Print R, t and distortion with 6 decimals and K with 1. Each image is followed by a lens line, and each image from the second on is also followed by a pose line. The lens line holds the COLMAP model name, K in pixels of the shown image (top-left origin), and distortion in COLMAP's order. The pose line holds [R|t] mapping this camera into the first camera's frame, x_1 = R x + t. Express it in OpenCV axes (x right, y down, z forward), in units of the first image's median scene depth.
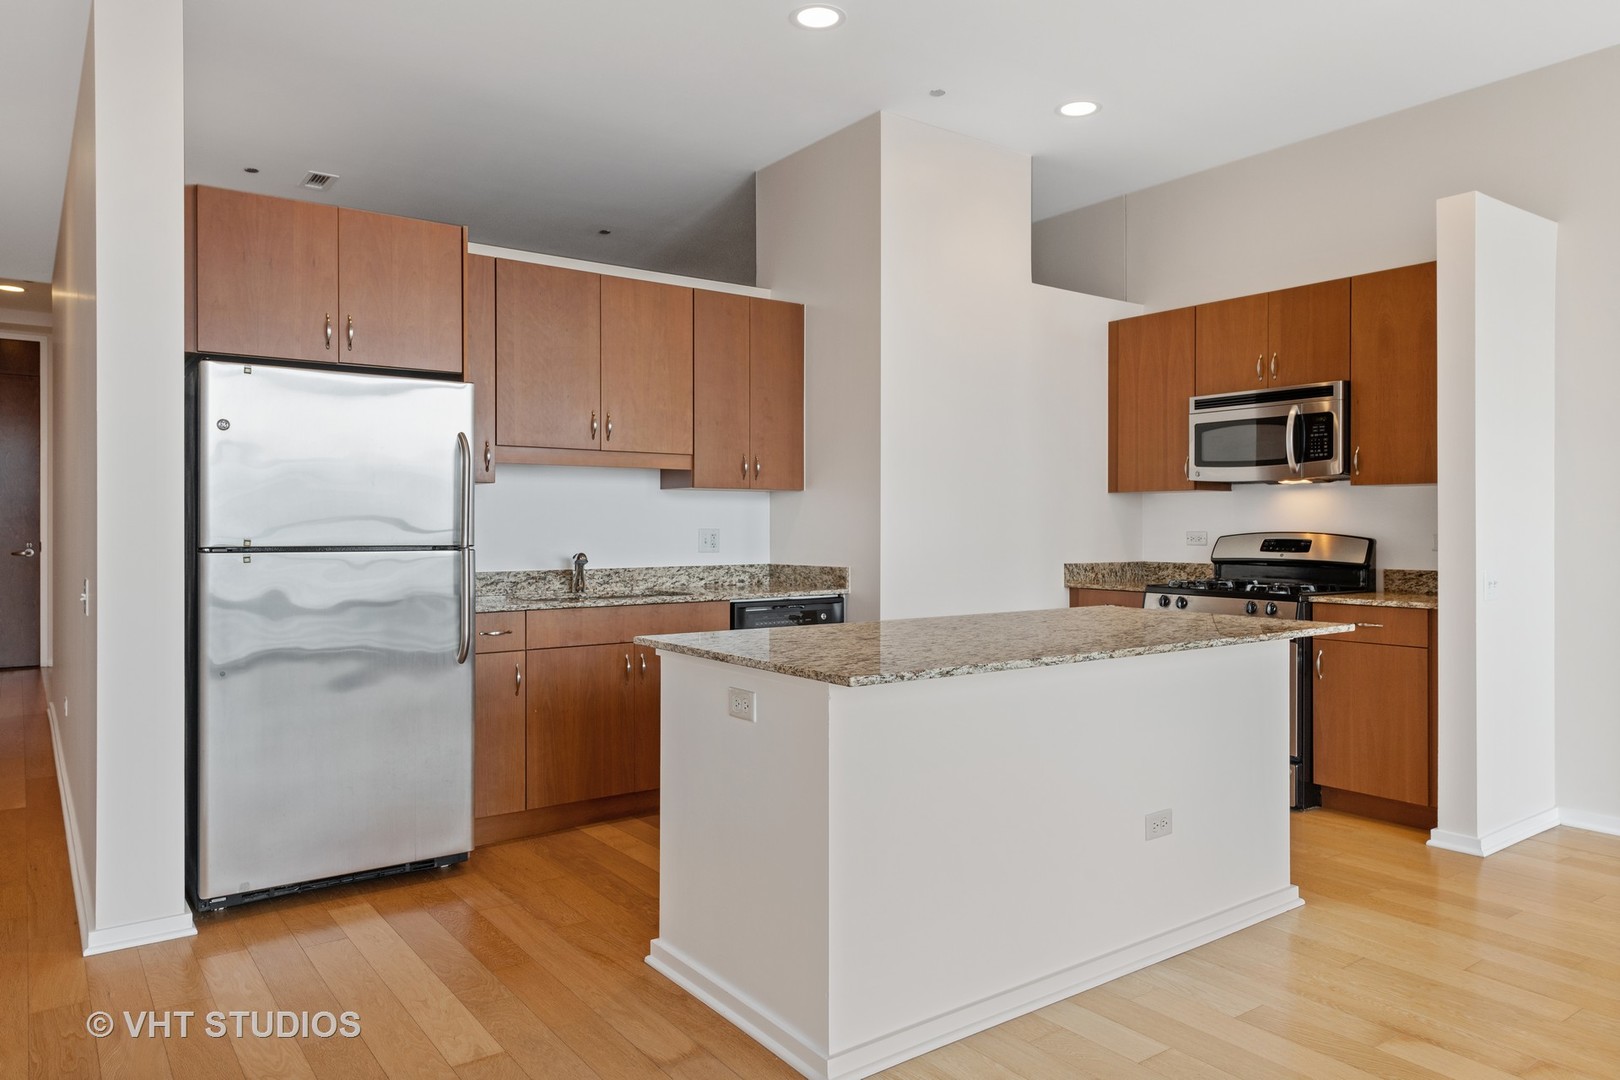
lens RADIAL K [[1059.4, 0, 810.0], [0, 1059.4, 540.0], [0, 0, 1]] dist [0.001282, -0.000426]
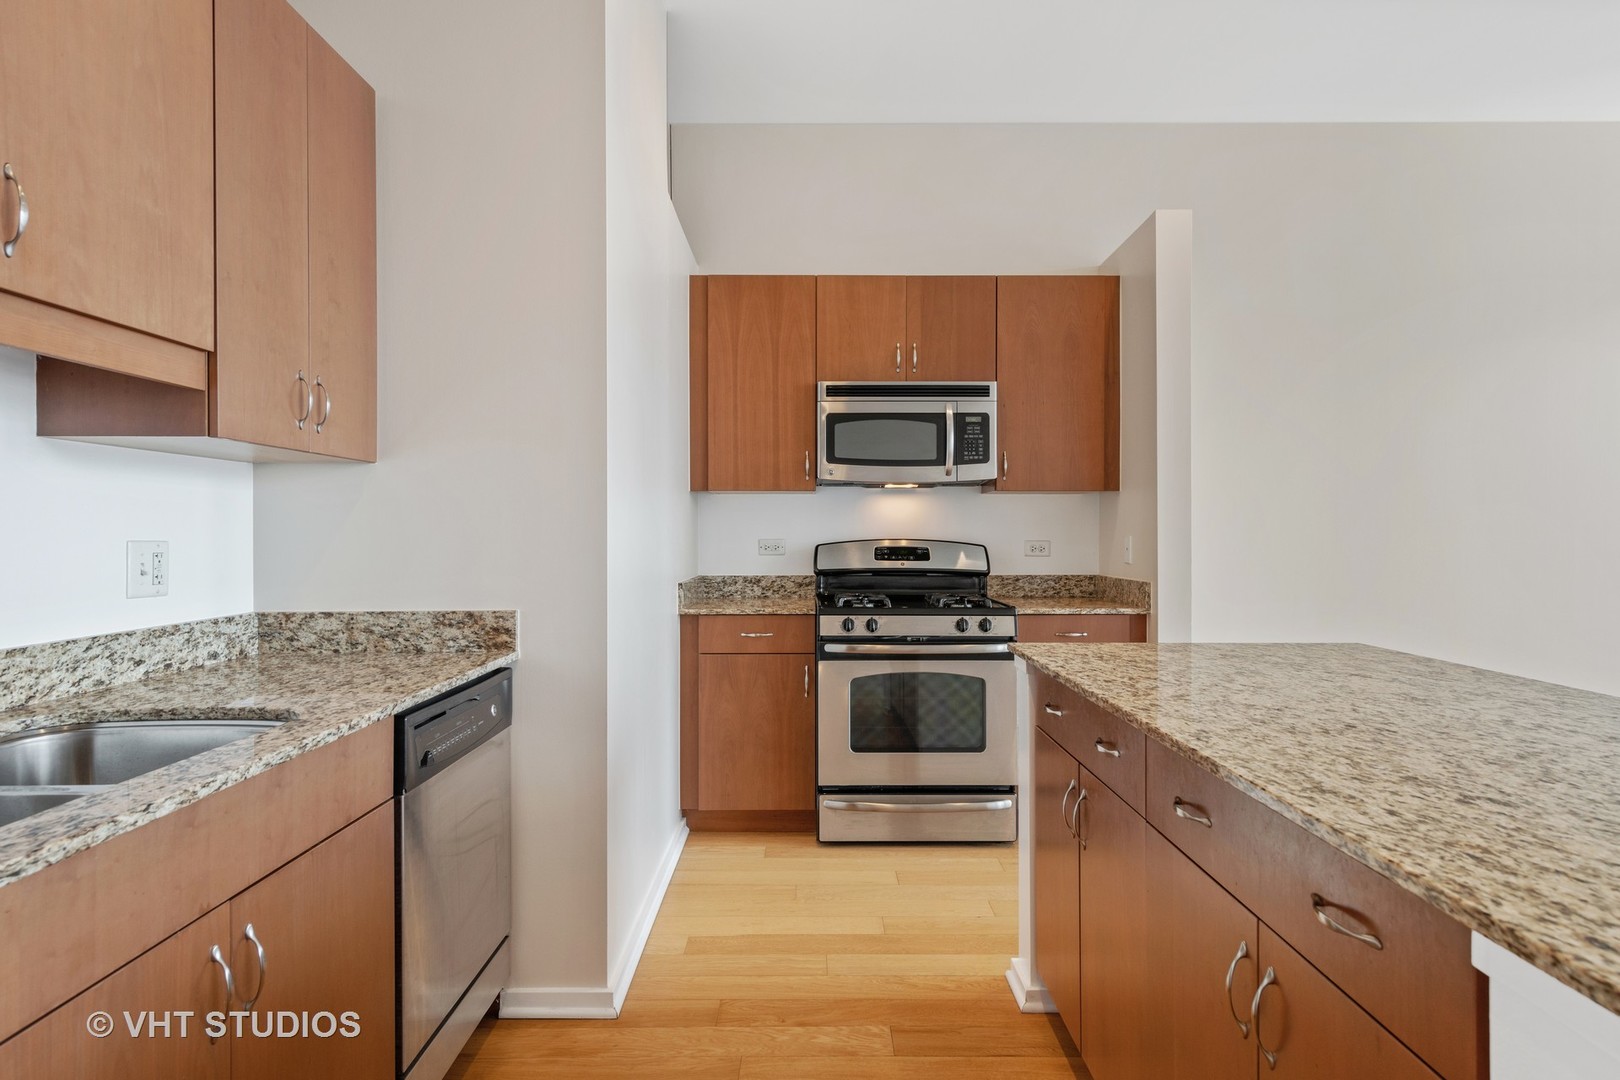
lens RADIAL K [[905.8, 0, 810.0], [0, 905.8, 540.0], [0, 0, 1]] dist [0.001806, -0.001665]
pose [[0.577821, -0.006982, 0.816134, -0.241100], [0.011646, 0.999932, 0.000309, -0.007794], [-0.816081, 0.009326, 0.577863, 0.591050]]
